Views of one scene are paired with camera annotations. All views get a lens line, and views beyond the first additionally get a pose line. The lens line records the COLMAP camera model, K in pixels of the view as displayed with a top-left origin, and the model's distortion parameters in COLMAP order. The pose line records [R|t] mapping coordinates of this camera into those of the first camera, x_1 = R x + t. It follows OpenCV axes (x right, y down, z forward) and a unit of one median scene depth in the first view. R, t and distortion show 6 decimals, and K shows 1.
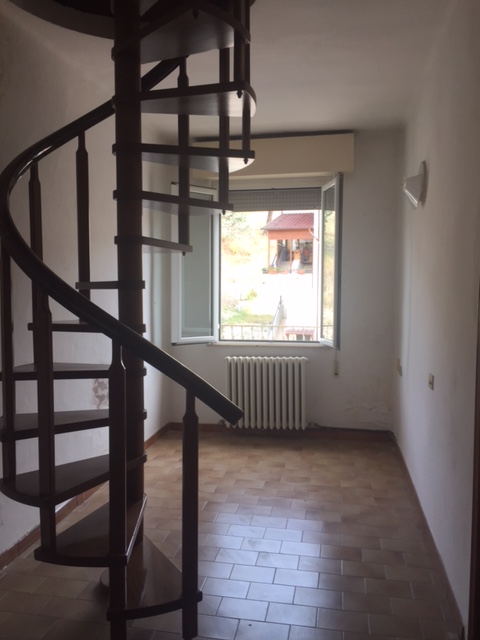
lens RADIAL K [[553.9, 0, 240.0], [0, 553.9, 320.0], [0, 0, 1]] dist [0.057543, 0.004529]
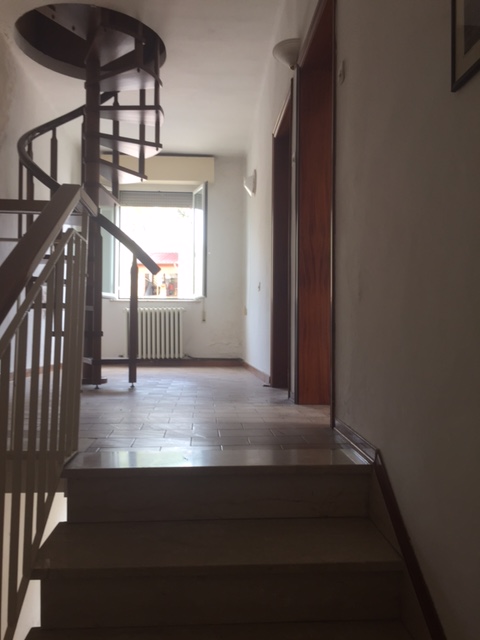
lens RADIAL K [[553.9, 0, 240.0], [0, 553.9, 320.0], [0, 0, 1]] dist [0.057543, 0.004529]
pose [[0.969408, 0.010252, 0.245241, -0.087463], [0.012818, 0.995650, -0.092292, 0.230597], [-0.245120, 0.092612, 0.965059, -0.405943]]
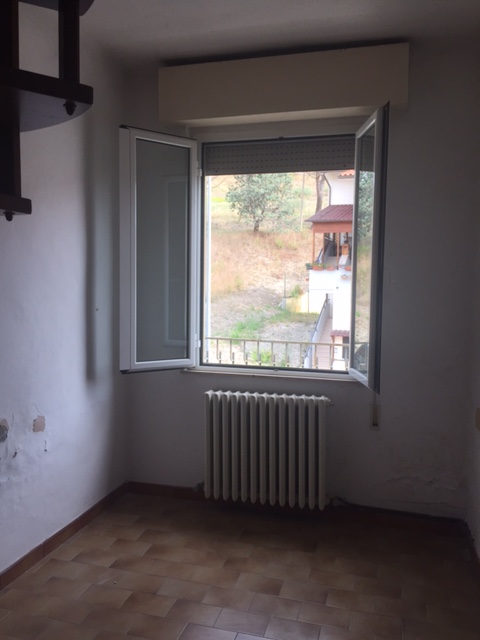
lens RADIAL K [[554.9, 0, 229.6], [0, 554.9, 310.7], [0, 0, 1]] dist [0.020976, 0.007092]
pose [[0.993925, 0.015422, -0.108971, 0.075043], [-0.016444, 0.999829, -0.008490, -0.025387], [0.108822, 0.010230, 0.994009, 0.344010]]
